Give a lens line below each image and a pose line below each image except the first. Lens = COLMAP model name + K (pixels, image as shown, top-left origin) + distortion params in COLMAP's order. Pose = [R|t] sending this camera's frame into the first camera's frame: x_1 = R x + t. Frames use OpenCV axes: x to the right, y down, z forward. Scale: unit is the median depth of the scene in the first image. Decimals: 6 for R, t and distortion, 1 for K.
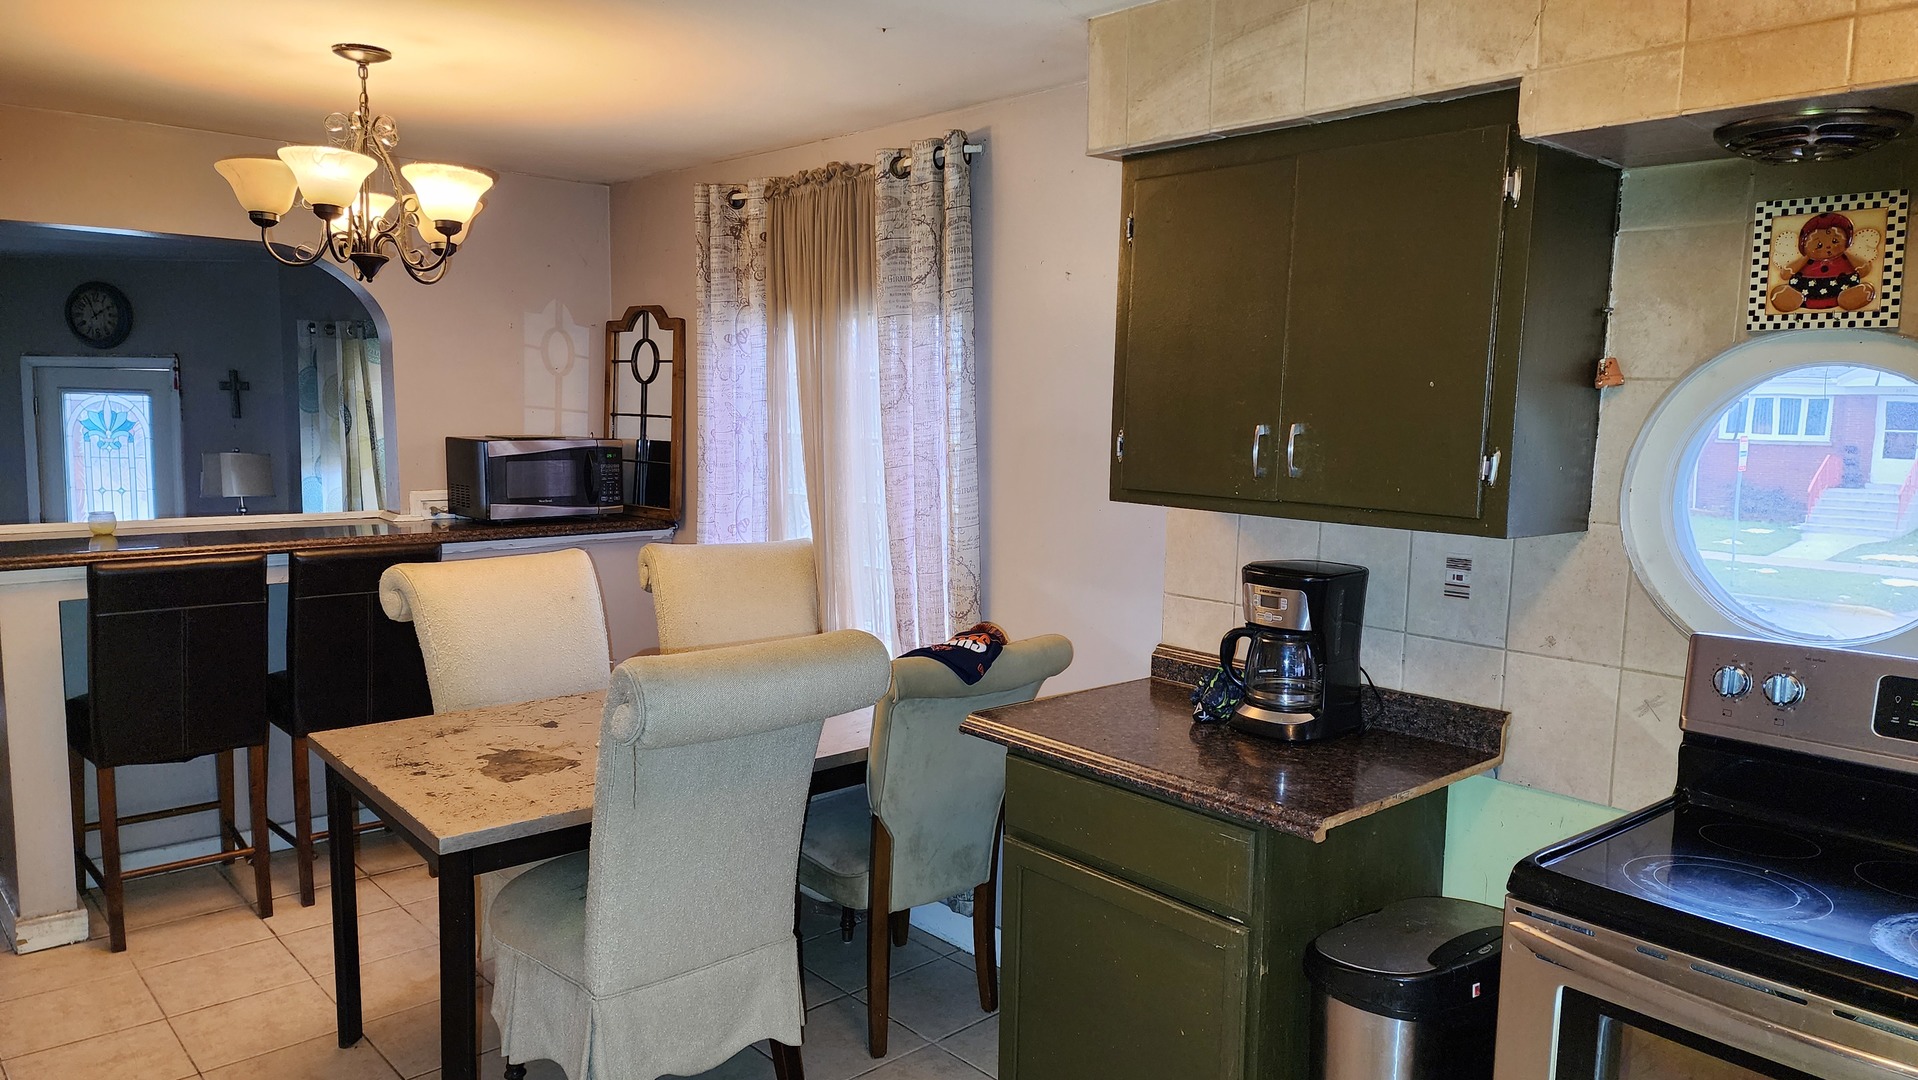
lens RADIAL K [[1272.2, 0, 959.0], [0, 1272.2, 540.0], [0, 0, 1]] dist [-0.005210, -0.003767]
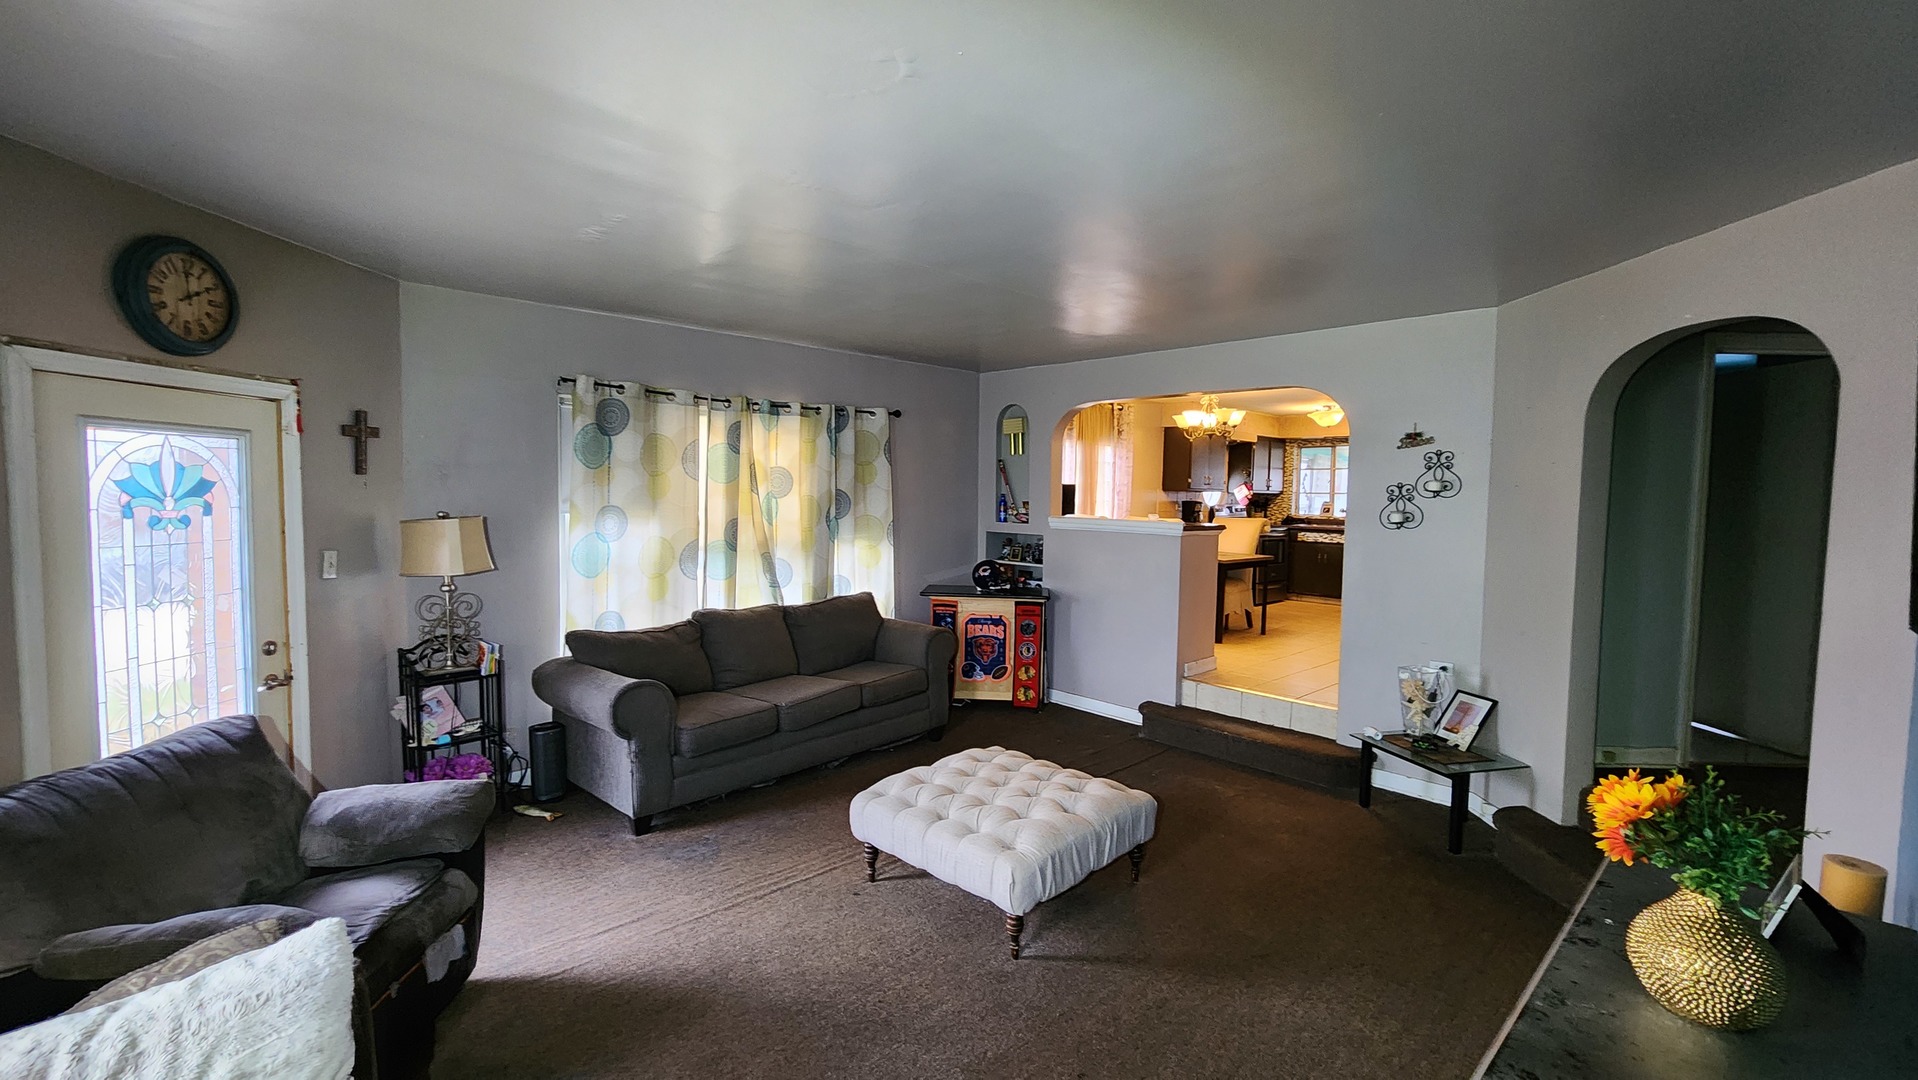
lens RADIAL K [[808.0, 0, 961.2], [0, 808.0, 532.0], [0, 0, 1]] dist [-0.000227, -0.000204]
pose [[-0.047006, -0.076264, 0.995979, -1.064435], [0.092382, 0.992476, 0.080355, -0.067776], [-0.994614, 0.095787, -0.039607, 0.669404]]
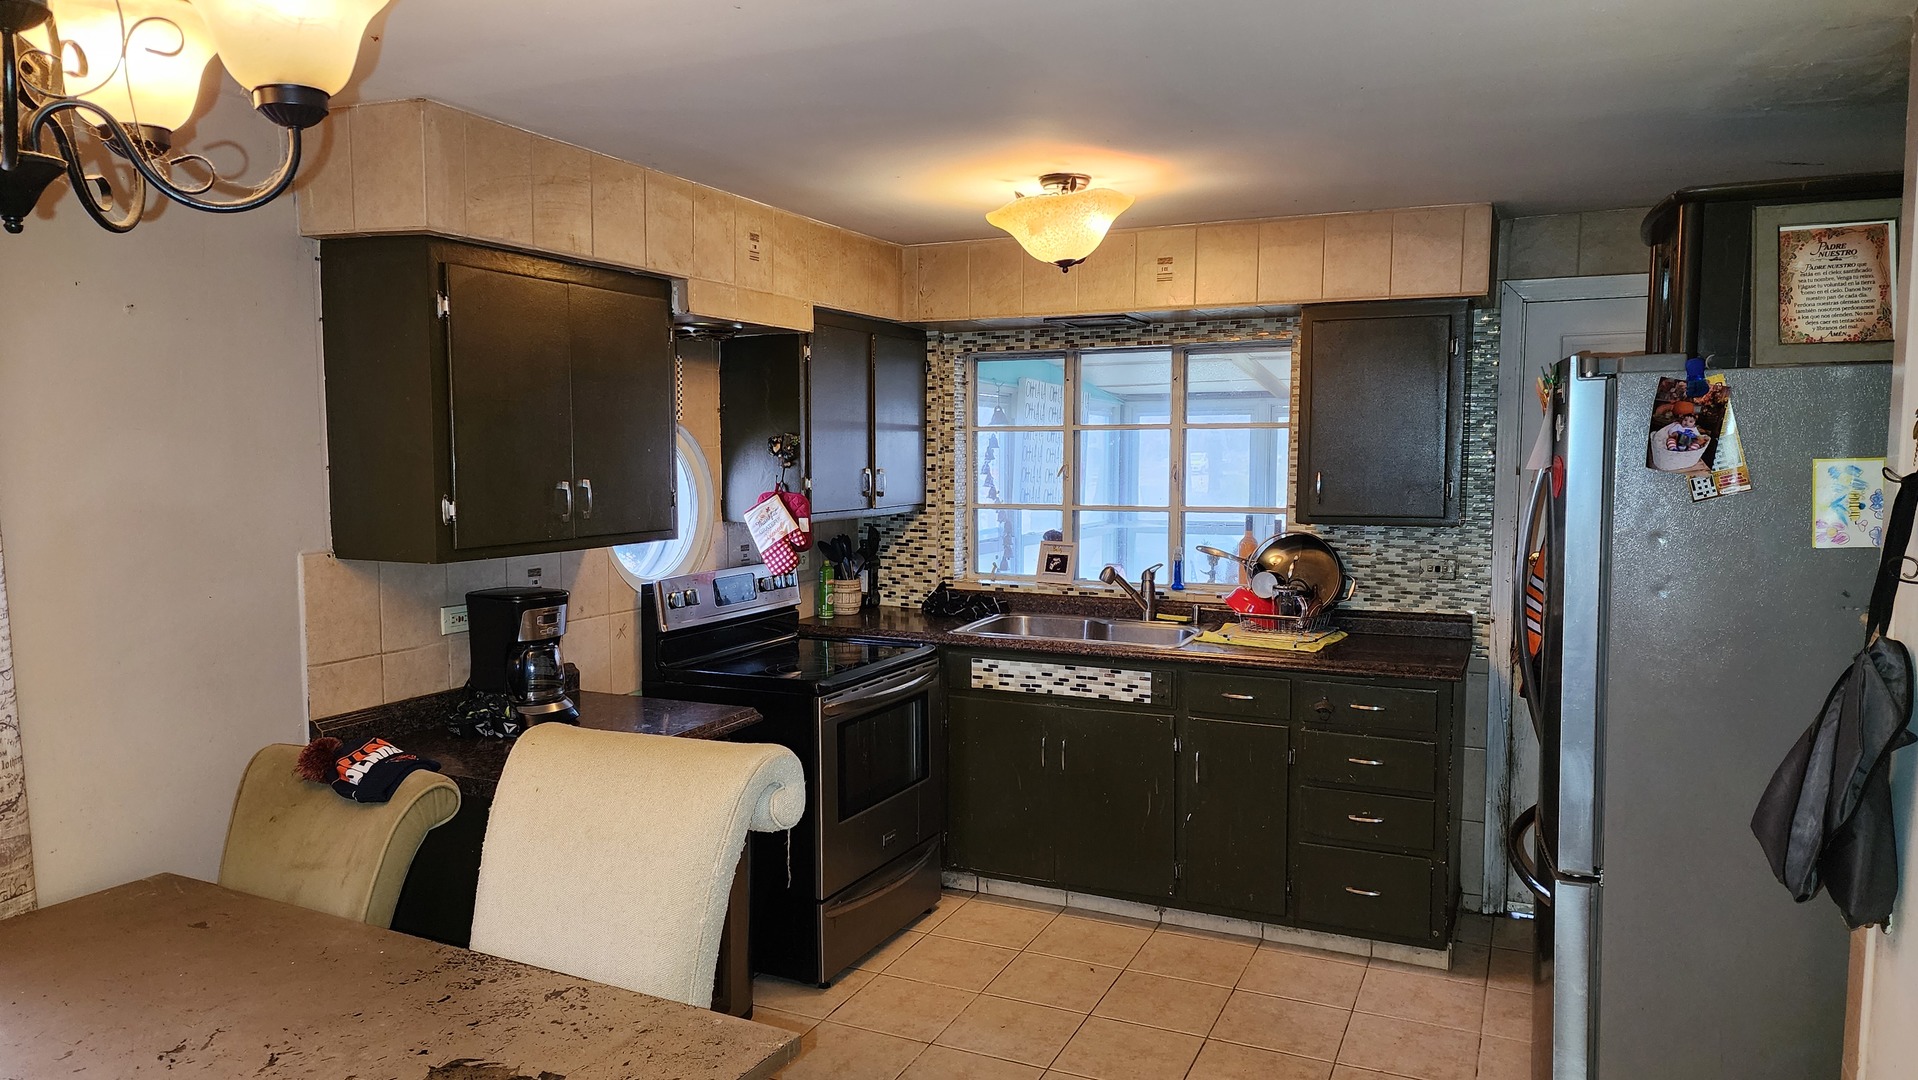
lens RADIAL K [[1272.2, 0, 959.0], [0, 1272.2, 540.0], [0, 0, 1]] dist [-0.005210, -0.003767]
pose [[-0.403491, -0.086757, 0.910861, -0.280546], [0.093627, 0.986354, 0.135422, -0.042693], [-0.910181, 0.139923, -0.389862, 0.285080]]
